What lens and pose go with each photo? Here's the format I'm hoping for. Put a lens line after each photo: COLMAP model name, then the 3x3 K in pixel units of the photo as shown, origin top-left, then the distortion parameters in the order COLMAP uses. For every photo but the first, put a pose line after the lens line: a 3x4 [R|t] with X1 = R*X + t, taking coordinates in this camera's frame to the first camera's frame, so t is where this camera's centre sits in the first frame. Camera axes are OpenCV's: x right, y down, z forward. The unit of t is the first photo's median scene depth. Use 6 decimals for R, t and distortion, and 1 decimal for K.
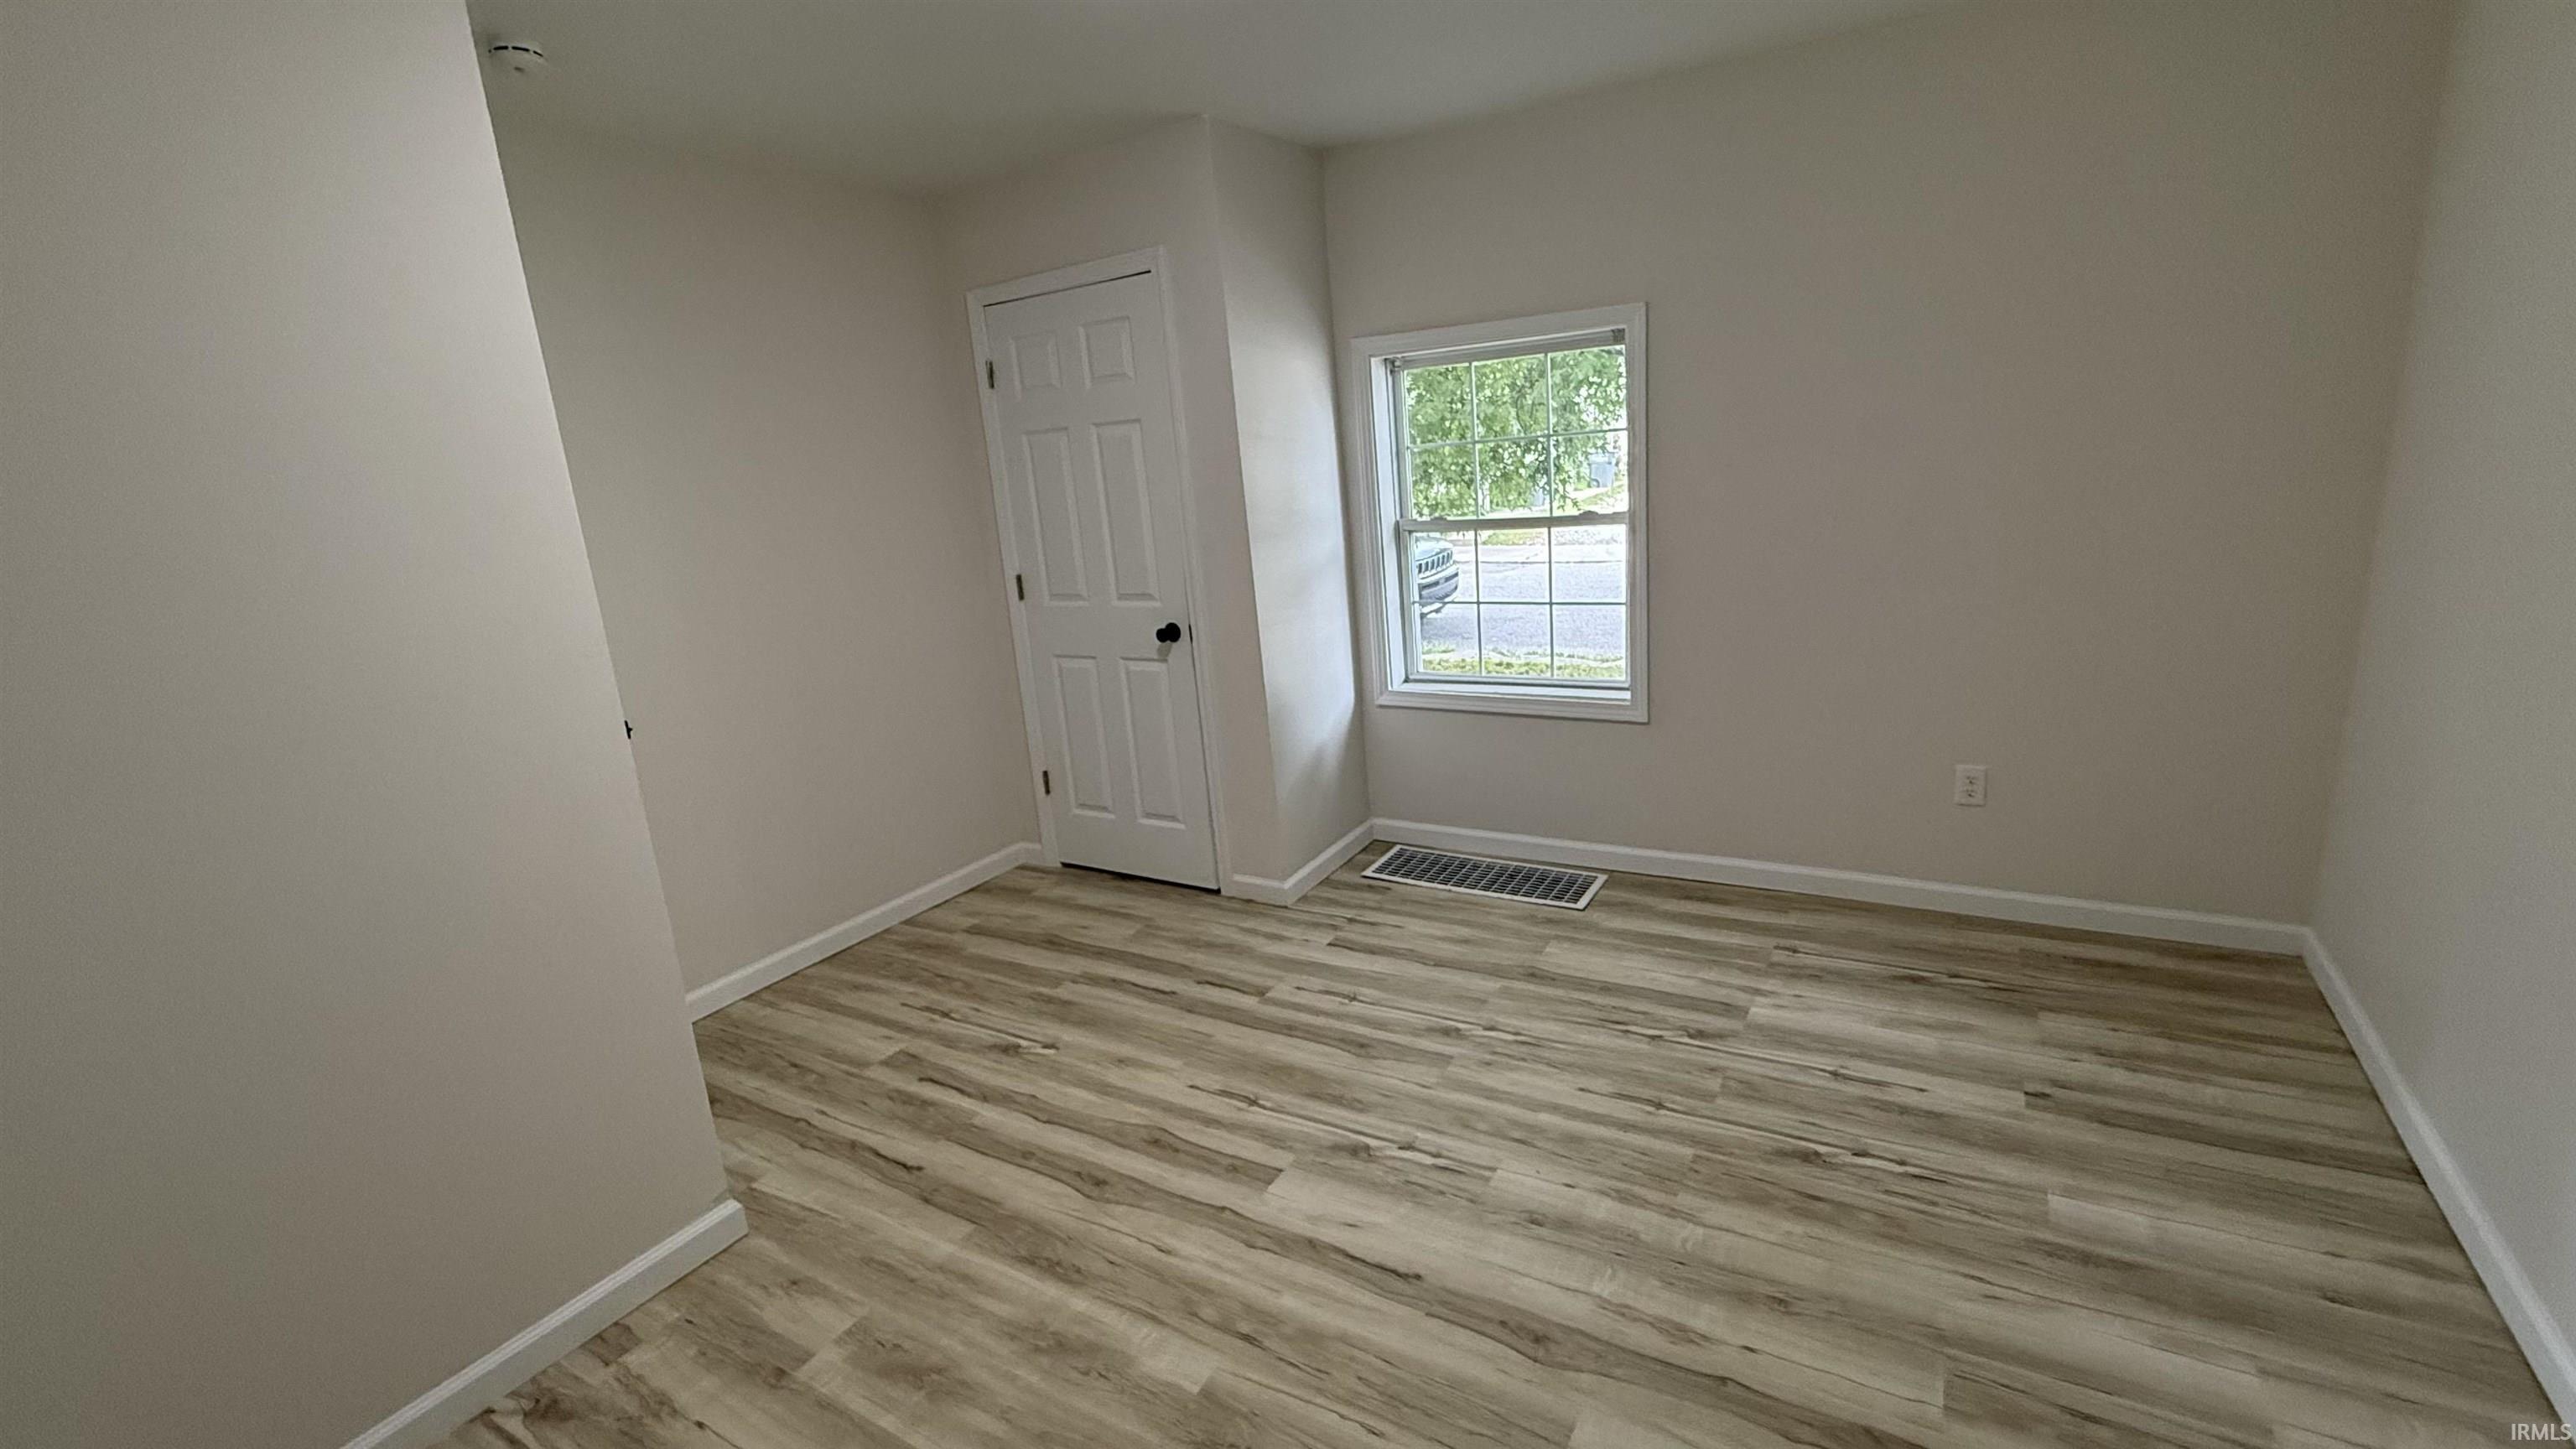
lens RADIAL K [[1116.2, 0, 1288.0], [0, 1116.2, 724.5], [0, 0, 1]] dist [0.000086, 0.000031]
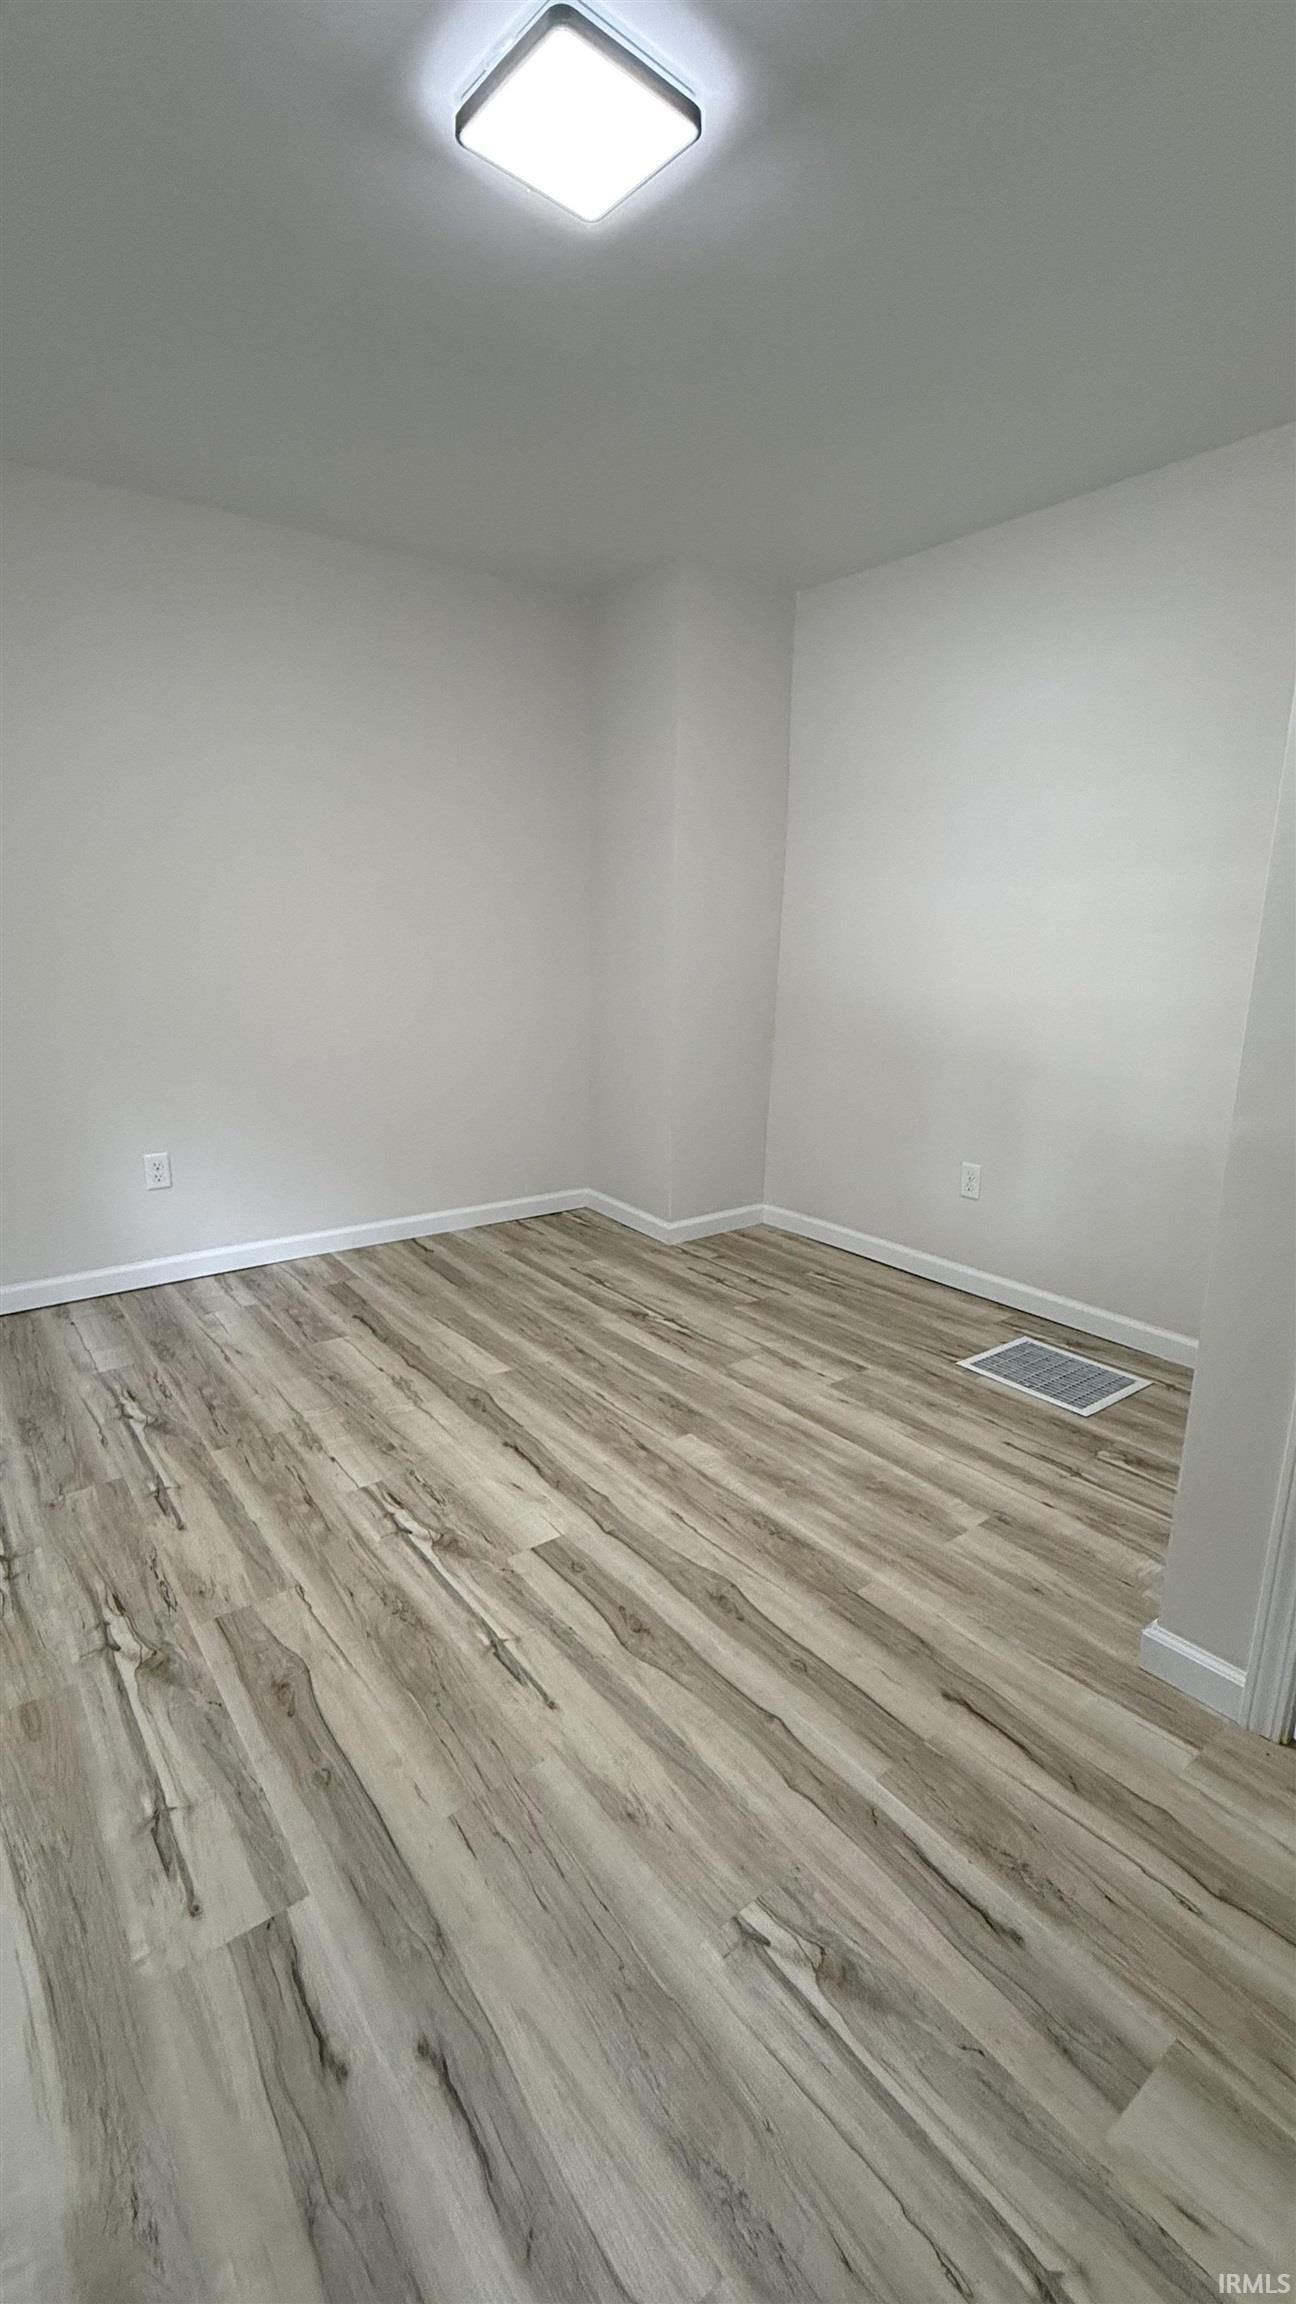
lens RADIAL K [[998.3, 0, 648.0], [0, 998.3, 1152.0], [0, 0, 1]] dist [0.000086, 0.000031]
pose [[-0.927848, -0.015640, 0.372630, -0.403085], [0.148085, 0.901538, 0.406570, -0.228331], [-0.342299, 0.432416, -0.834175, 1.520226]]
